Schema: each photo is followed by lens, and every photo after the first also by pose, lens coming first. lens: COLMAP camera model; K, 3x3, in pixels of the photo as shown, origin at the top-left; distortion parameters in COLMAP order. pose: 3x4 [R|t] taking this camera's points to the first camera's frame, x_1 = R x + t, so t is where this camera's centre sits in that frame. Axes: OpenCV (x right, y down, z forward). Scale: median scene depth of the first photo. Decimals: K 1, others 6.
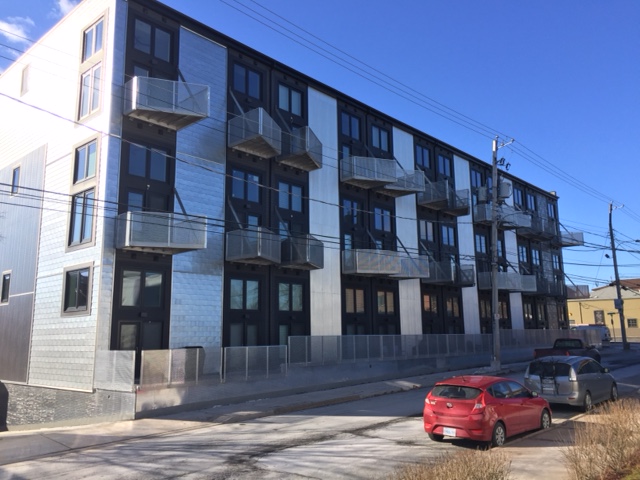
lens RADIAL K [[534.9, 0, 320.0], [0, 534.9, 240.0], [0, 0, 1]] dist [0.388205, 0.000045]
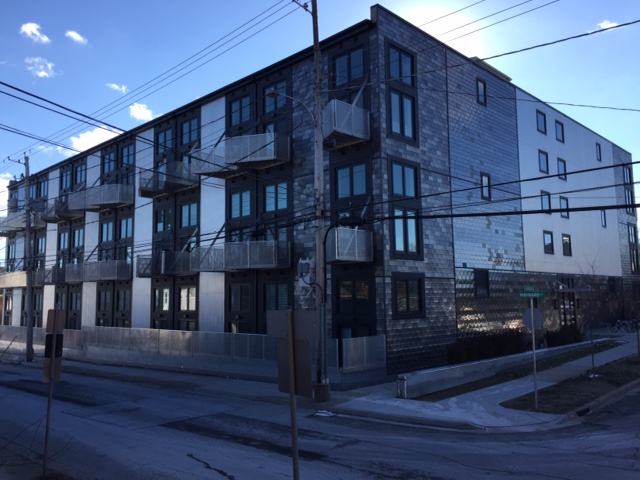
lens RADIAL K [[534.9, 0, 320.0], [0, 534.9, 240.0], [0, 0, 1]] dist [0.388205, 0.000045]
pose [[-0.042032, -0.112672, -0.992743, 1.052799], [0.135958, 0.983733, -0.117405, 0.154843], [0.989823, -0.139906, -0.026030, 1.214341]]
